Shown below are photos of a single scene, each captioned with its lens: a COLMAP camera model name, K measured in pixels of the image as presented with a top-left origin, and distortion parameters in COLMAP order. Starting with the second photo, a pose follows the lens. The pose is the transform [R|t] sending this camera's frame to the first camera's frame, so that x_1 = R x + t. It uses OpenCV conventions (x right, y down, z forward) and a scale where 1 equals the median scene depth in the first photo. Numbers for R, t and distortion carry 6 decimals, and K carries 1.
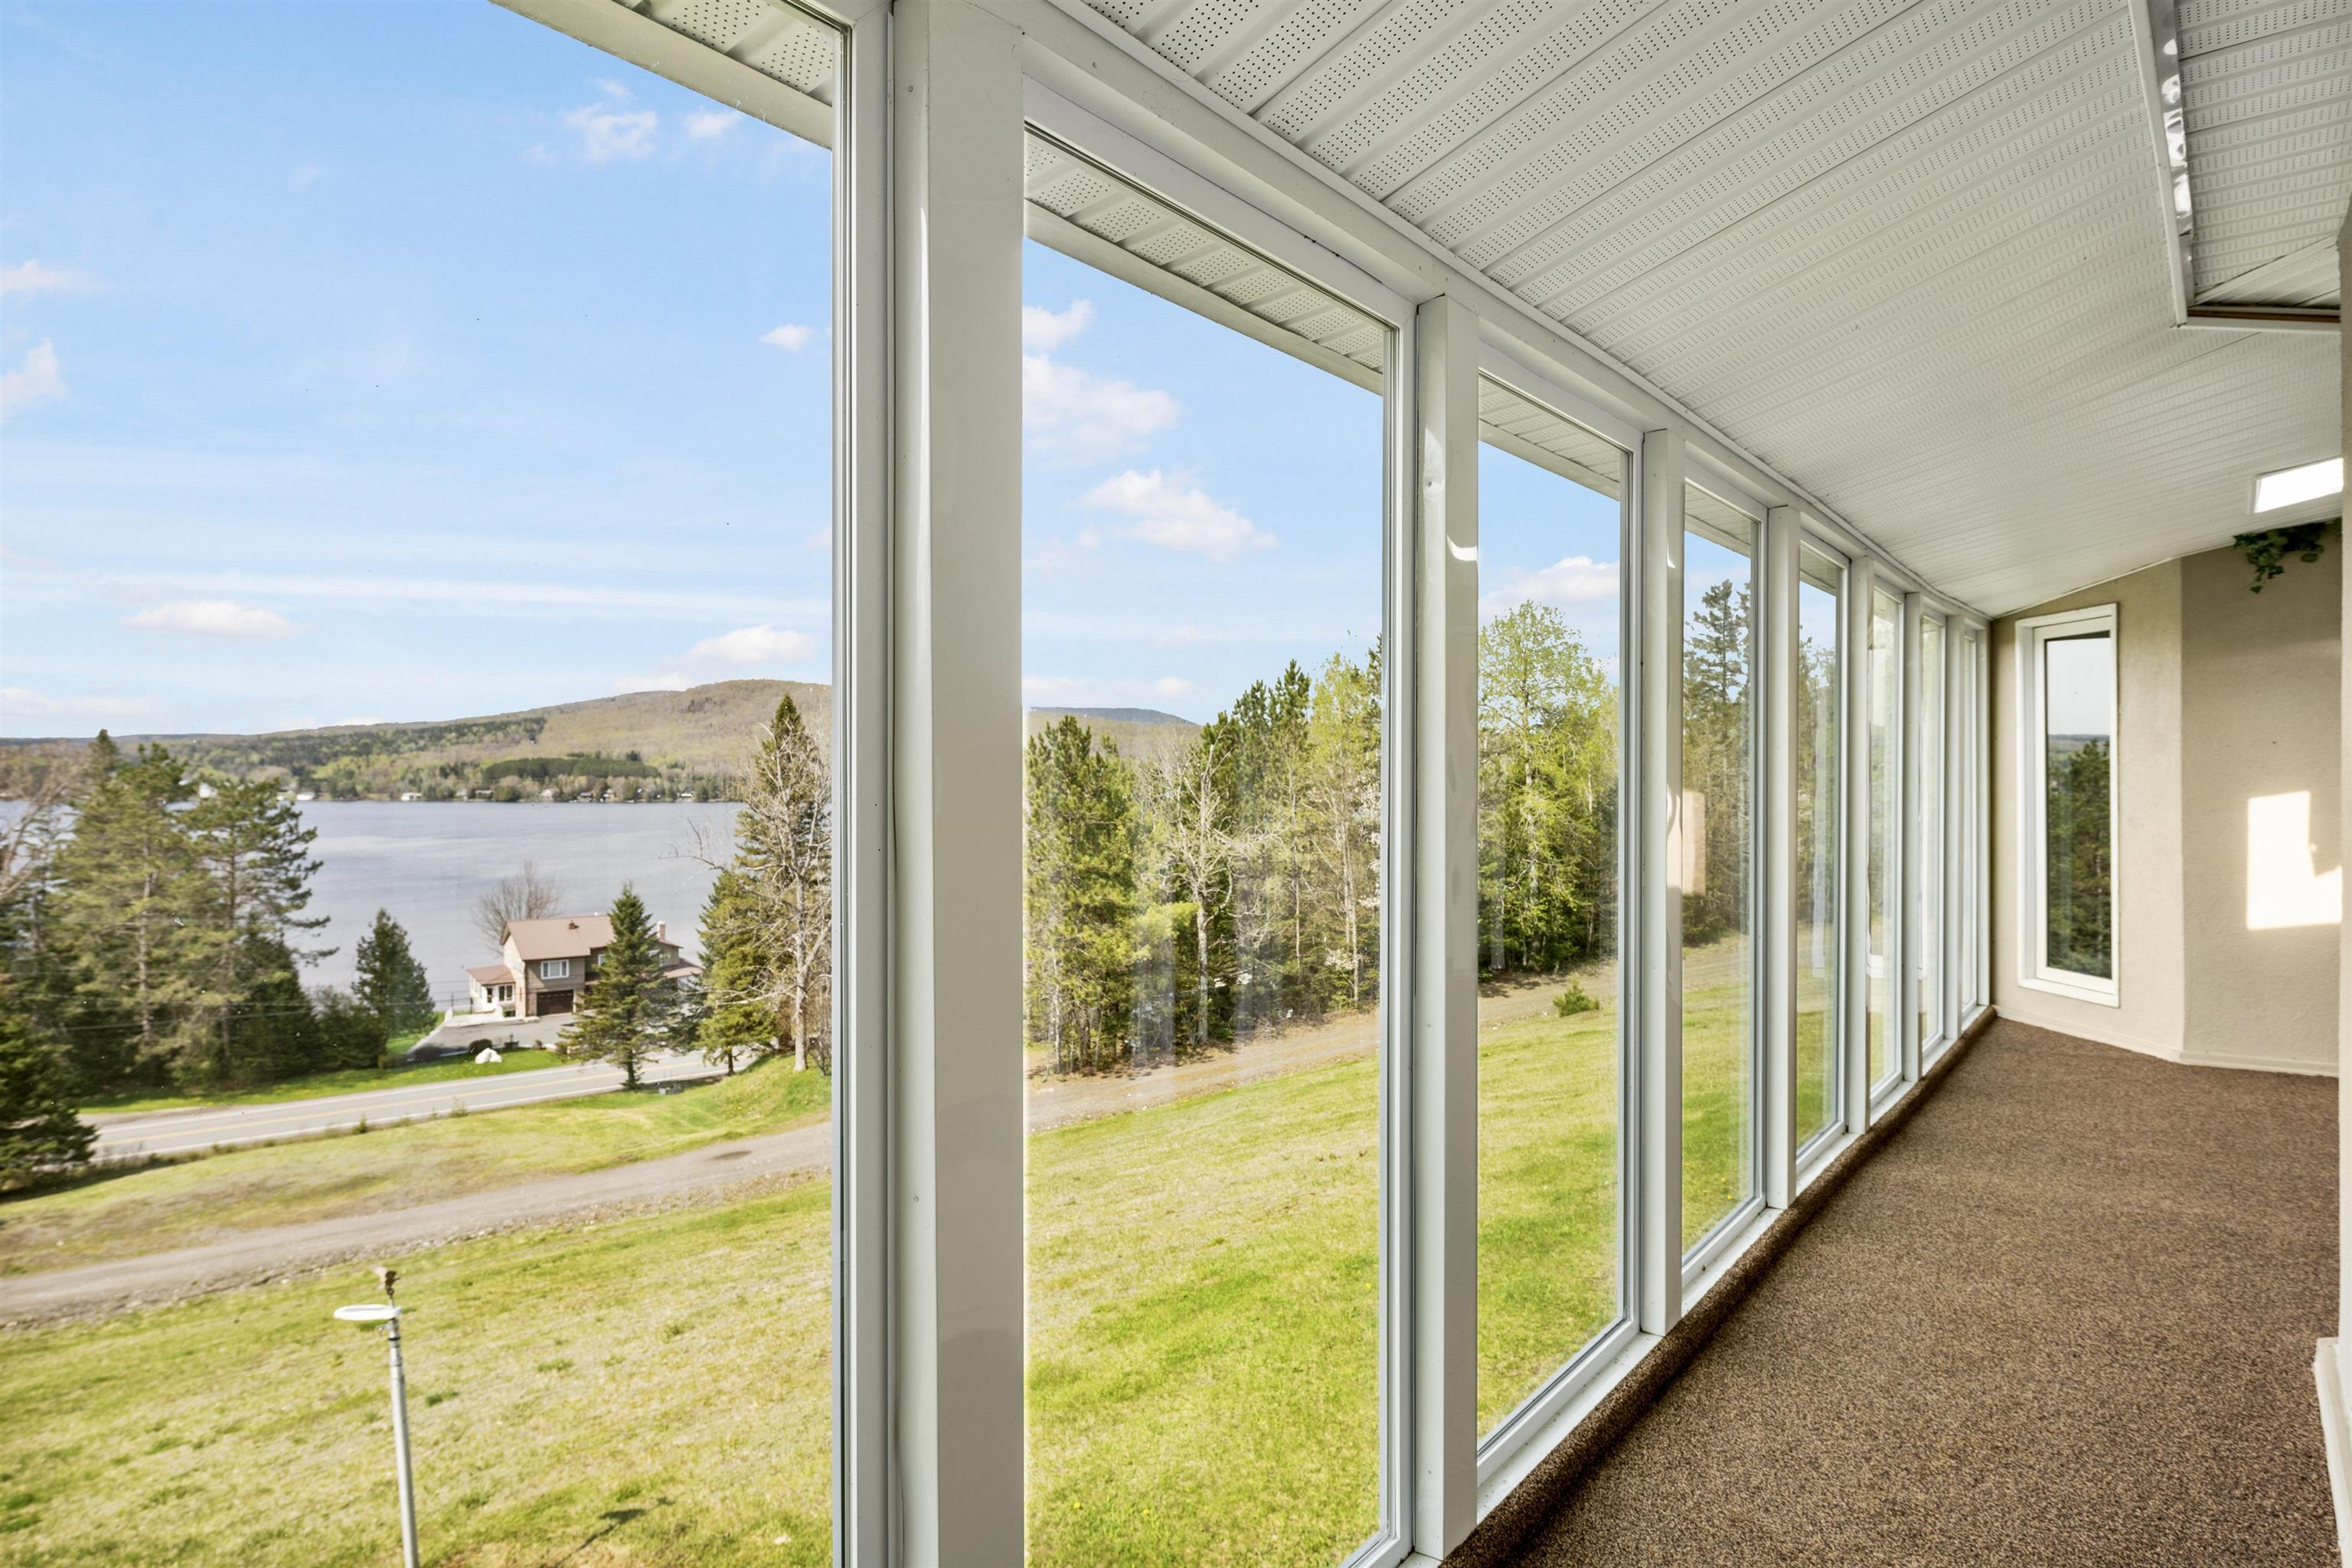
lens RADIAL K [[1294.6, 0, 1082.7], [0, 1294.6, 778.3], [0, 0, 1]] dist [-0.000038, -0.000338]
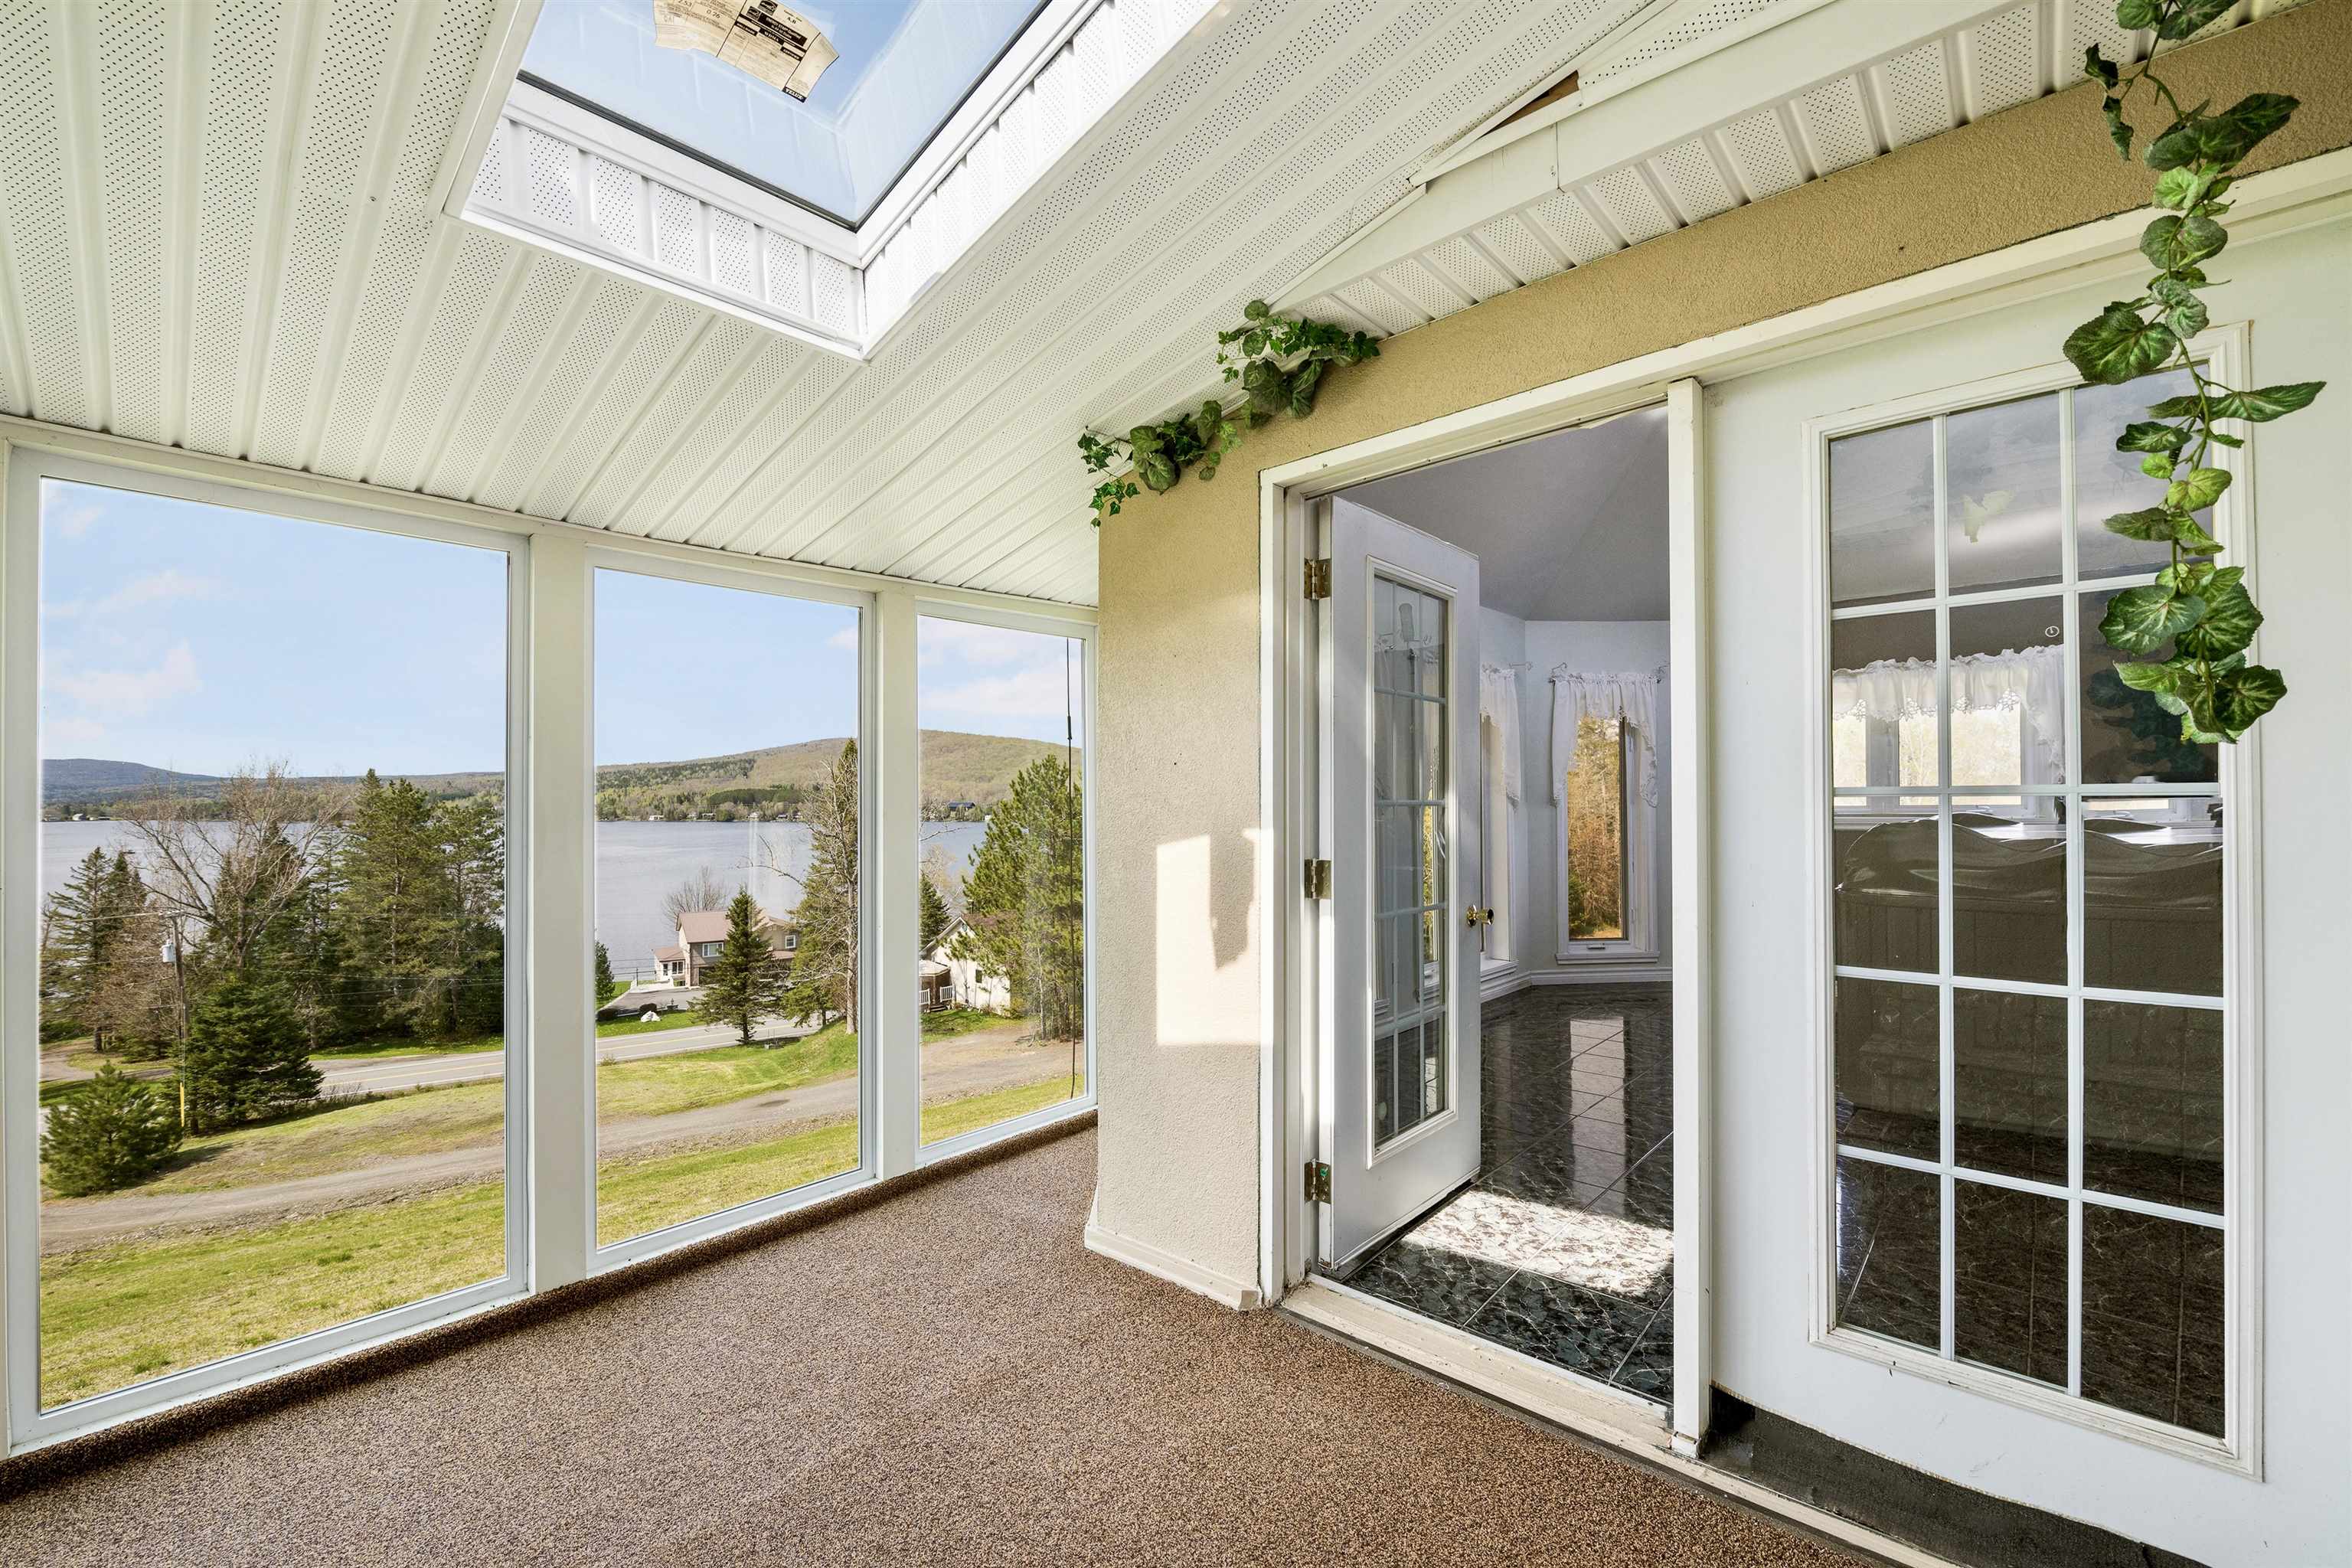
lens RADIAL K [[973.2, 0, 1129.2], [0, 973.2, 788.6], [0, 0, 1]] dist [-0.008232, -0.000605]
pose [[0.998851, -0.004135, -0.047750, 0.097313], [0.003458, 0.999892, -0.014250, -0.000941], [0.047804, 0.014069, 0.998758, 0.051757]]
